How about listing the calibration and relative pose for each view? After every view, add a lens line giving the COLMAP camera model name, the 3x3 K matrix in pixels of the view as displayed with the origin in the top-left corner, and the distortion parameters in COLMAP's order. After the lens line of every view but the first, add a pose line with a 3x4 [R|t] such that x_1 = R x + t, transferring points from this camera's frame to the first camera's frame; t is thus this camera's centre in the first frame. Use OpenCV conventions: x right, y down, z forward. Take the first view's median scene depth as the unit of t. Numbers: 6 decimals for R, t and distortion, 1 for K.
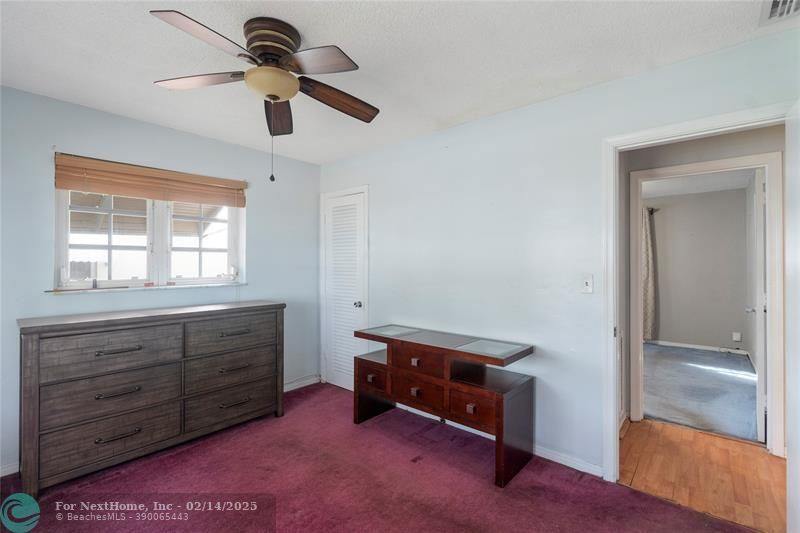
lens RADIAL K [[363.8, 0, 401.5], [0, 363.8, 262.7], [0, 0, 1]] dist [-0.001622, 0.001788]
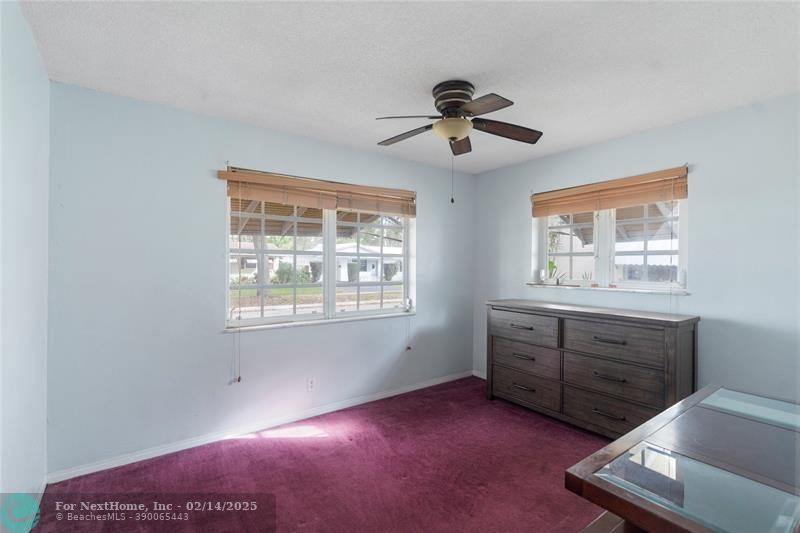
lens RADIAL K [[363.8, 0, 402.9], [0, 363.8, 267.0], [0, 0, 1]] dist [-0.001622, 0.001788]
pose [[-0.203308, 0.005483, -0.979099, 0.578906], [-0.005925, 0.999959, 0.006830, -0.001850], [0.979097, 0.007190, -0.203268, 0.665725]]
